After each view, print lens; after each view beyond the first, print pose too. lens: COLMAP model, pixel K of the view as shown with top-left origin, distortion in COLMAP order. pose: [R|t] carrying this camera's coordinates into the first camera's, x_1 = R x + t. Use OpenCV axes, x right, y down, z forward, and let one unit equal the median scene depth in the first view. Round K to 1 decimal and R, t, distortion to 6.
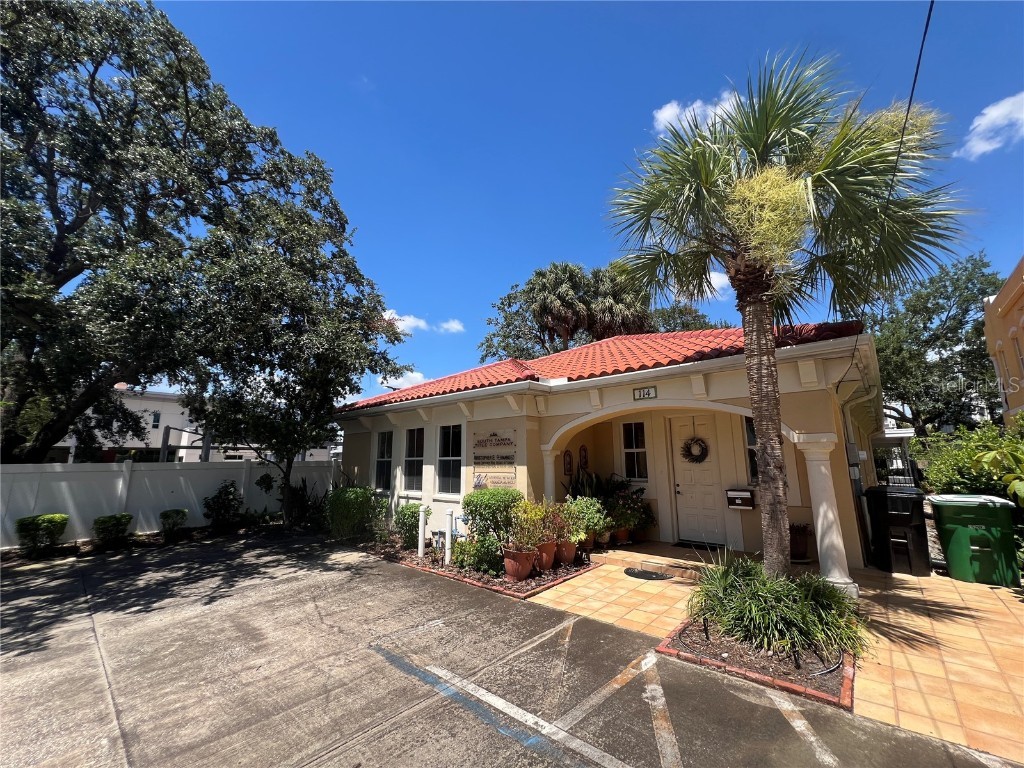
lens RADIAL K [[411.7, 0, 512.7], [0, 411.7, 388.6], [0, 0, 1]] dist [0.000175, 0.000010]
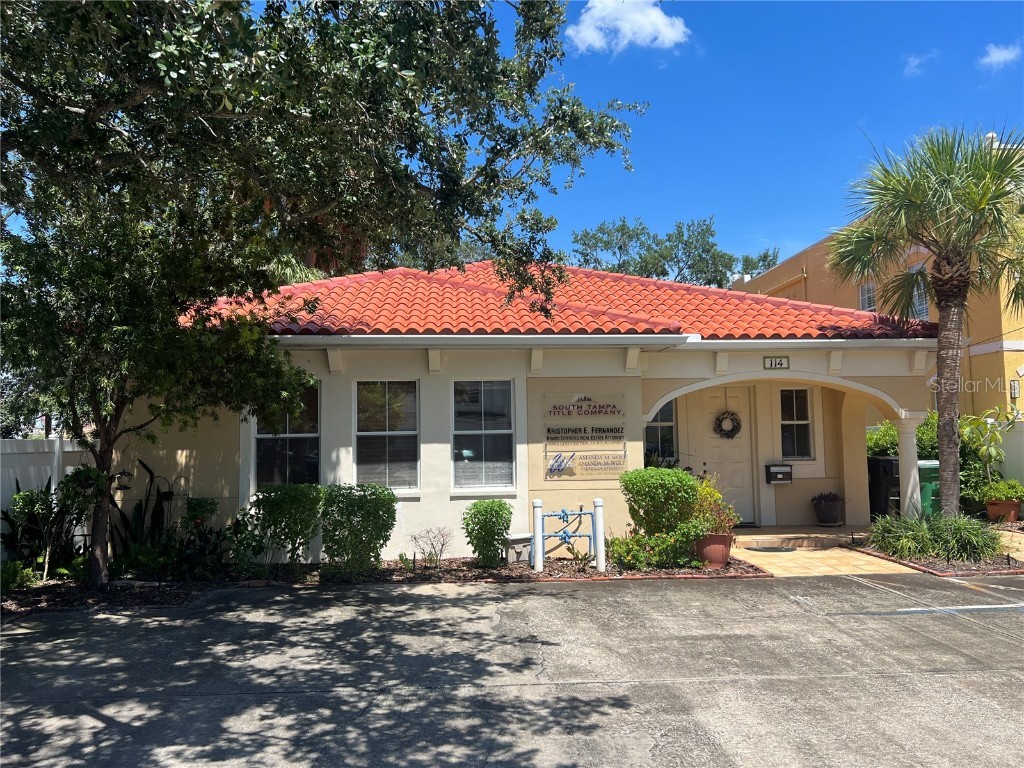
lens RADIAL K [[787.1, 0, 510.5], [0, 787.1, 395.2], [0, 0, 1]] dist [0.067545, -0.077954]
pose [[0.686761, 0.042916, 0.725616, -1.249936], [-0.116328, 0.991878, 0.051436, 0.055638], [-0.717515, -0.119734, 0.686175, 0.171536]]
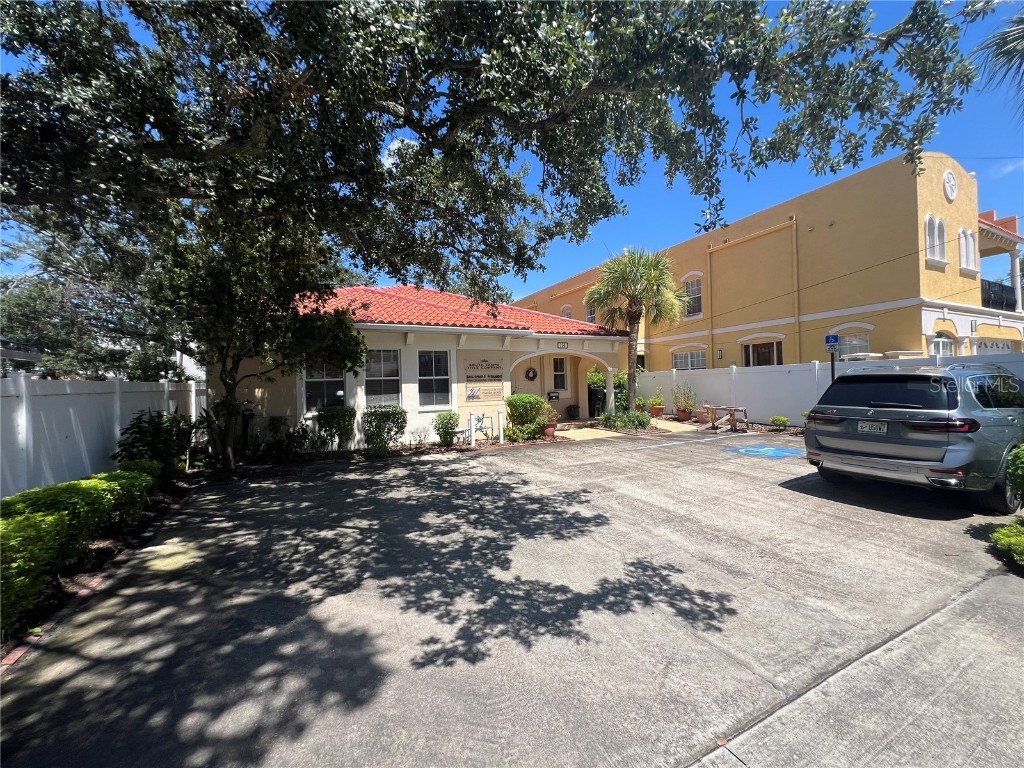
lens RADIAL K [[411.7, 0, 512.7], [0, 411.7, 388.6], [0, 0, 1]] dist [0.000175, 0.000010]
pose [[0.359287, -0.011024, 0.933162, -1.495949], [-0.137550, 0.988384, 0.064636, 0.112078], [-0.923034, -0.151579, 0.353598, 0.428537]]
